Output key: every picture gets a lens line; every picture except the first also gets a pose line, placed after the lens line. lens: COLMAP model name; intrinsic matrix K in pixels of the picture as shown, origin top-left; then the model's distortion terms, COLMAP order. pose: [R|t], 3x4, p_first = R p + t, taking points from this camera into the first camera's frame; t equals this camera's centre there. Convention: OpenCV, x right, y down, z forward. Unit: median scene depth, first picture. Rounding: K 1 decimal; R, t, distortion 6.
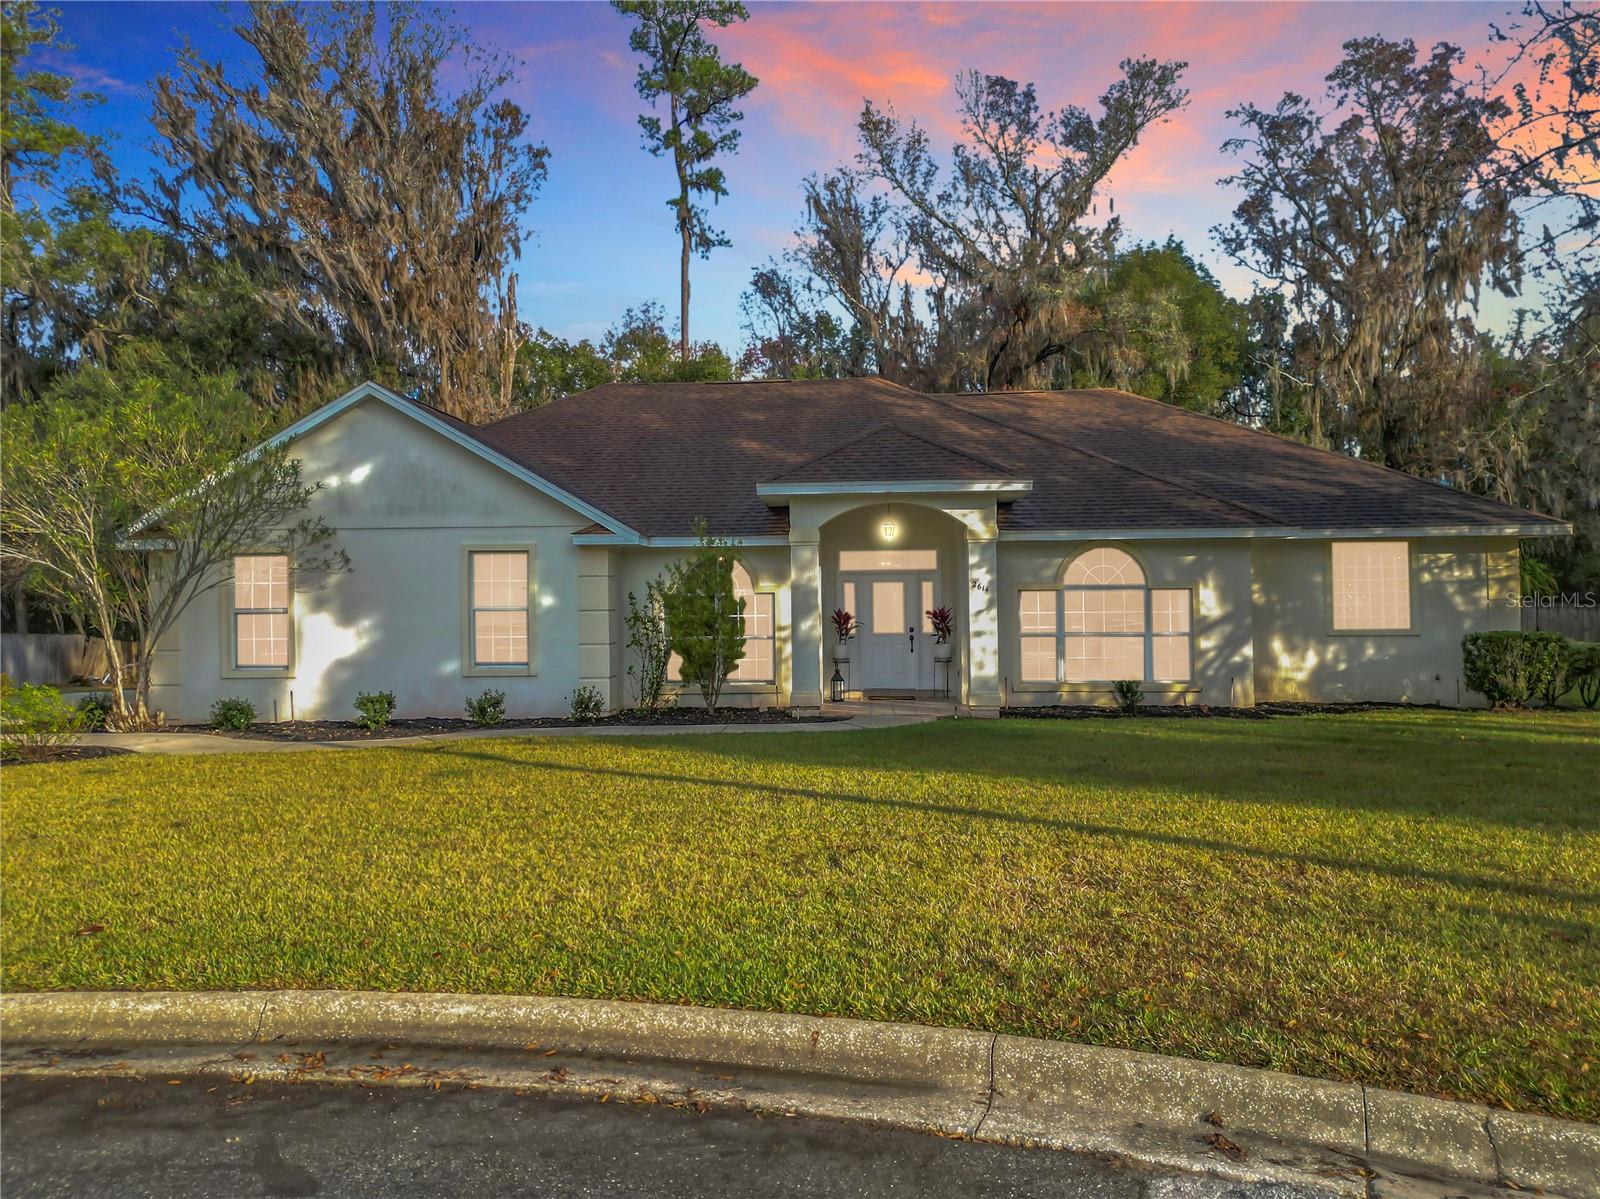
lens RADIAL K [[1130.7, 0, 776.4], [0, 1130.7, 591.3], [0, 0, 1]] dist [-0.001420, -0.001931]
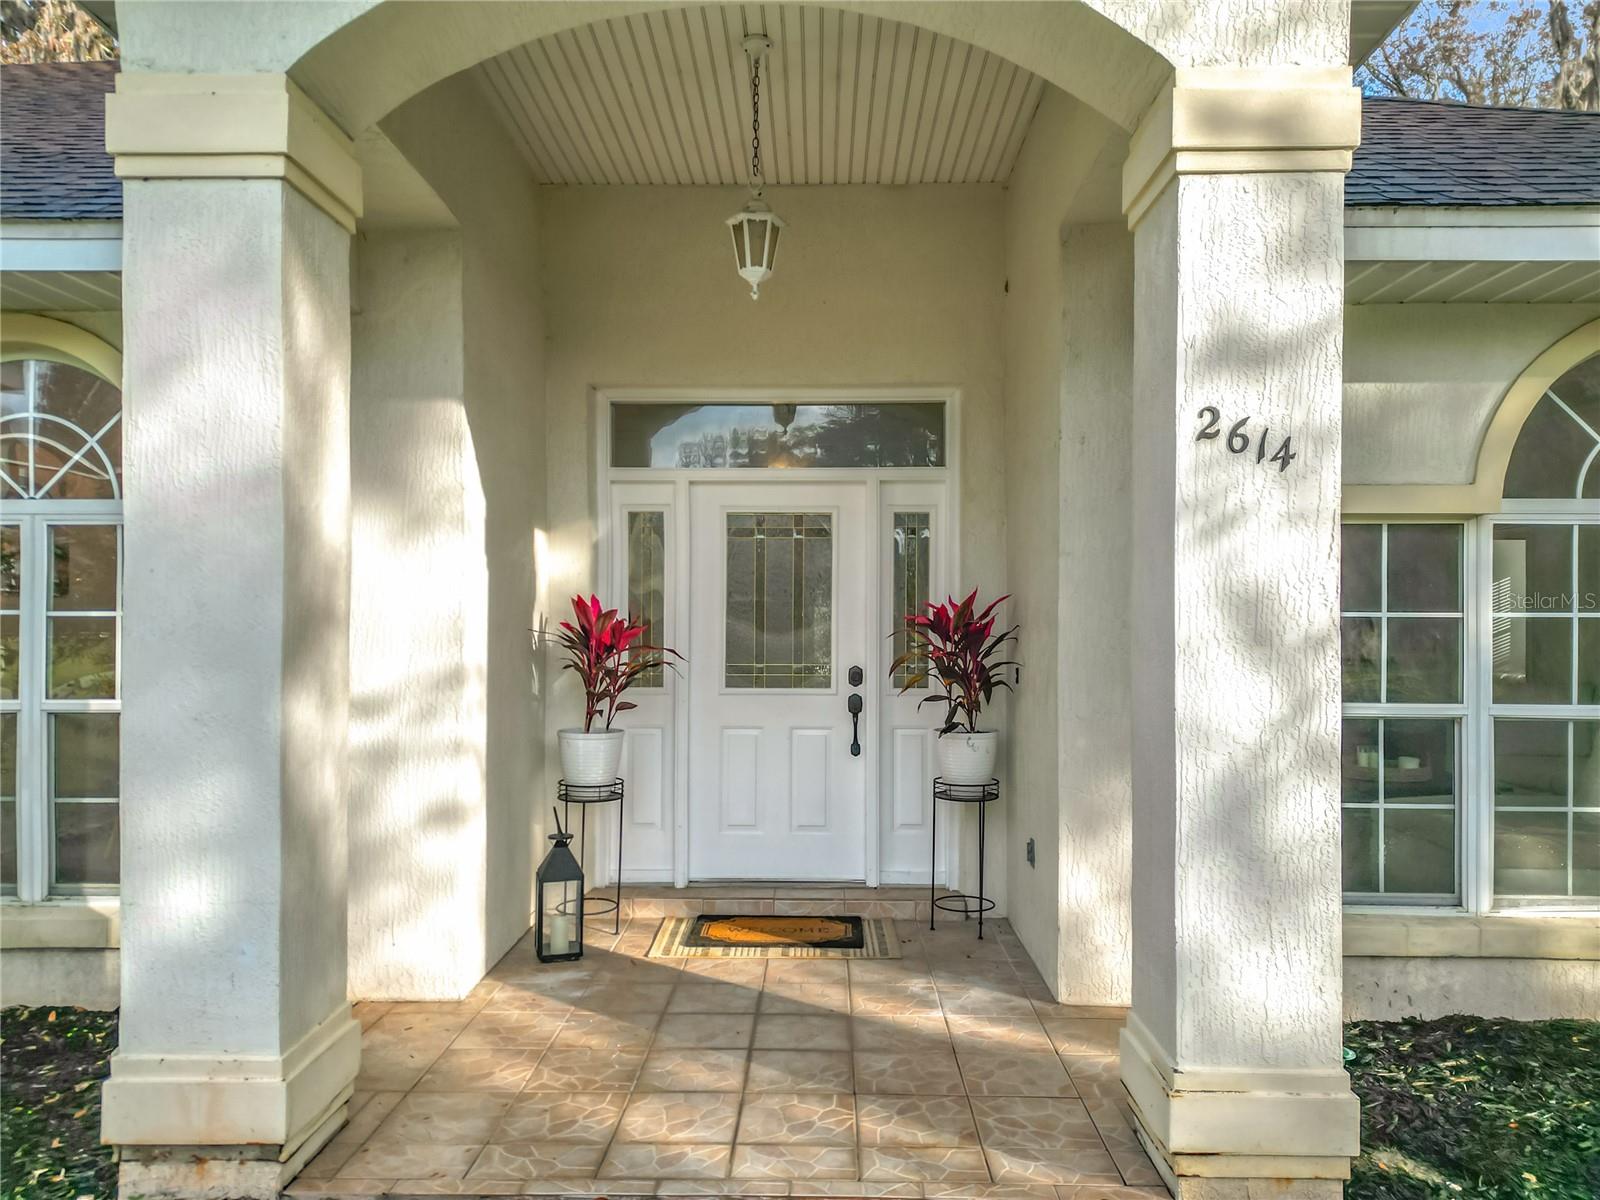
lens RADIAL K [[1157.5, 0, 804.8], [0, 1157.5, 628.7], [0, 0, 1]] dist [0.007269, 0.006316]
pose [[0.998074, 0.018881, 0.059099, 0.038423], [-0.018799, 0.999821, -0.001940, 0.008934], [-0.059125, 0.000826, 0.998250, 0.301271]]
